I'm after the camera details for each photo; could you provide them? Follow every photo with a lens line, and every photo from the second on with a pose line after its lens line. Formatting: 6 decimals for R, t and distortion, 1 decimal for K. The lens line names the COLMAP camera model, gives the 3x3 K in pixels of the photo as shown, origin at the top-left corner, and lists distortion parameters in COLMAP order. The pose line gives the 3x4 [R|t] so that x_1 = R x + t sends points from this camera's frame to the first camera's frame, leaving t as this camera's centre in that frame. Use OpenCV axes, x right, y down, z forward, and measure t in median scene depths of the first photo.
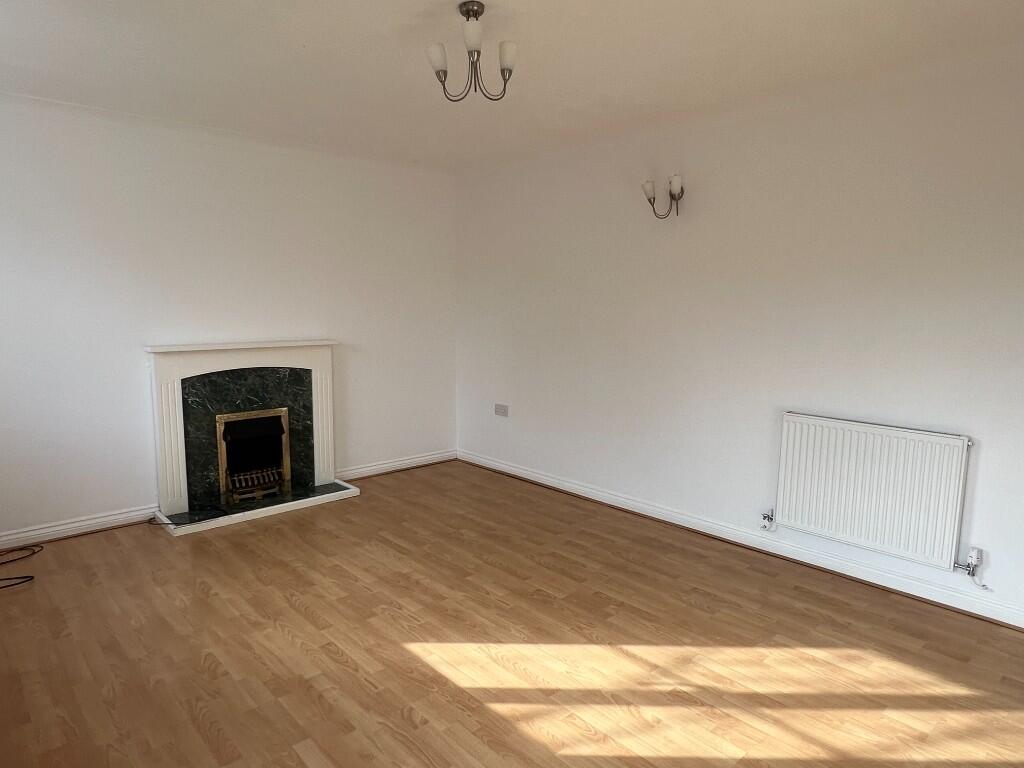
lens RADIAL K [[644.6, 0, 508.2], [0, 644.6, 384.6], [0, 0, 1]] dist [0.001482, -0.007155]
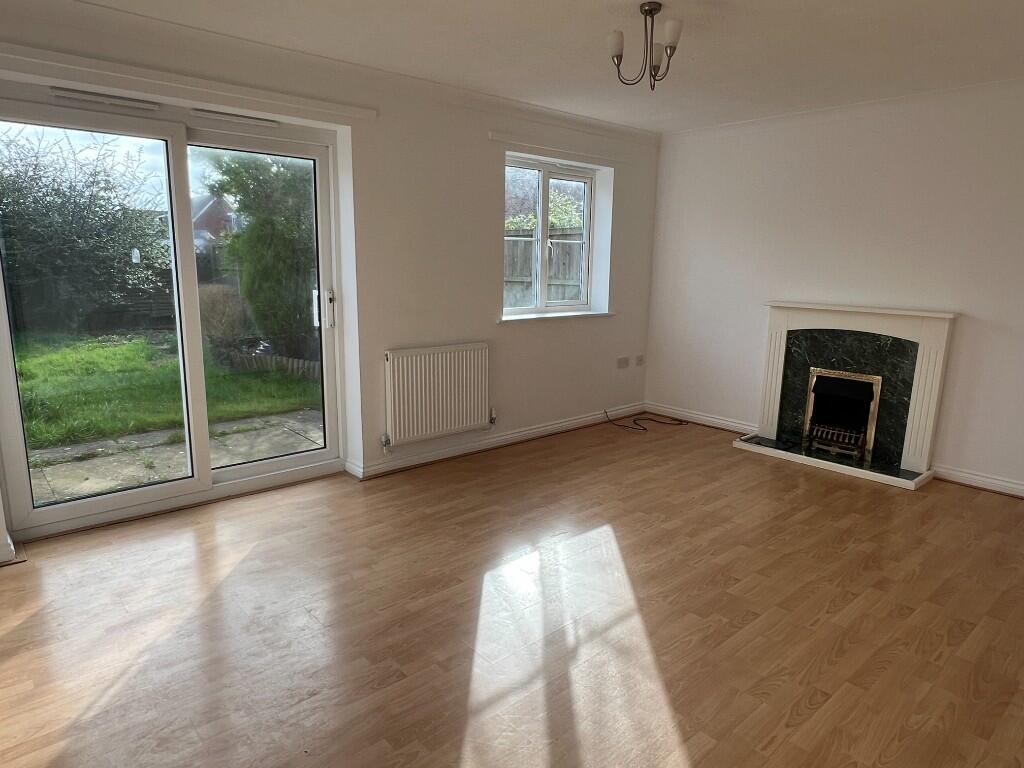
lens RADIAL K [[644.6, 0, 502.1], [0, 644.6, 381.5], [0, 0, 1]] dist [0.001482, -0.007155]
pose [[-0.018047, 0.185515, -0.982476, 0.862803], [-0.145916, 0.971626, 0.186147, -0.076147], [0.989132, 0.146719, 0.009535, 0.583378]]
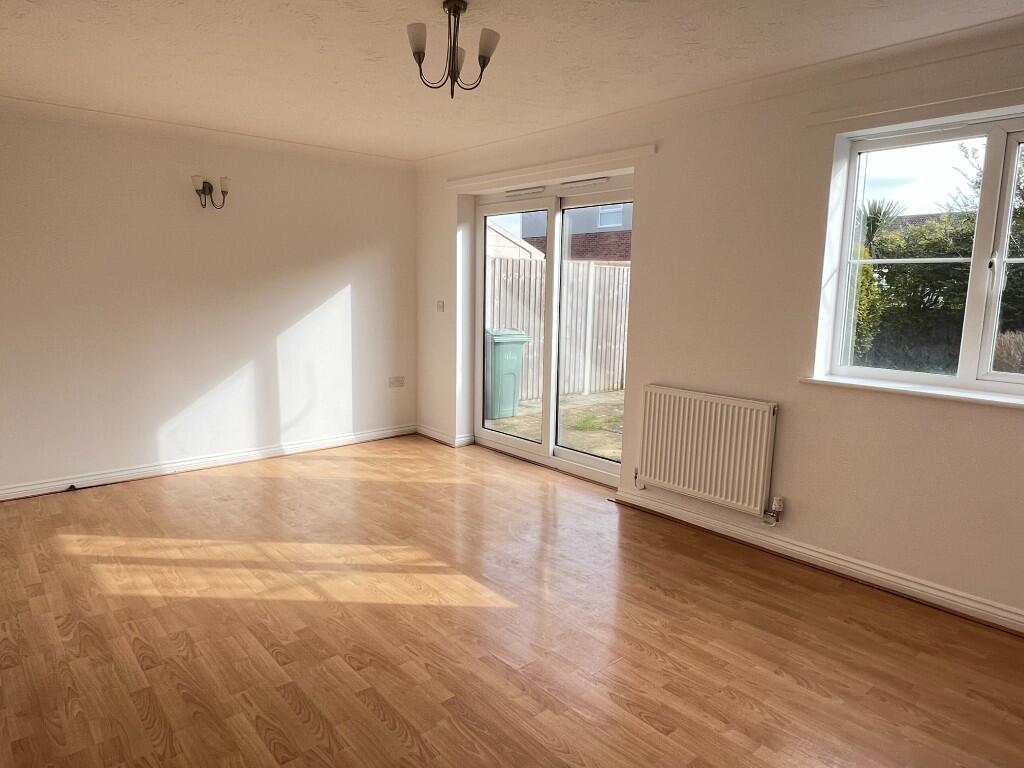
lens RADIAL K [[644.6, 0, 504.2], [0, 644.6, 382.2], [0, 0, 1]] dist [0.001482, -0.007155]
pose [[-0.999445, -0.023270, 0.023839, -0.126313], [-0.015805, 0.961152, 0.275568, -0.203593], [-0.029325, 0.275038, -0.960986, 1.545202]]
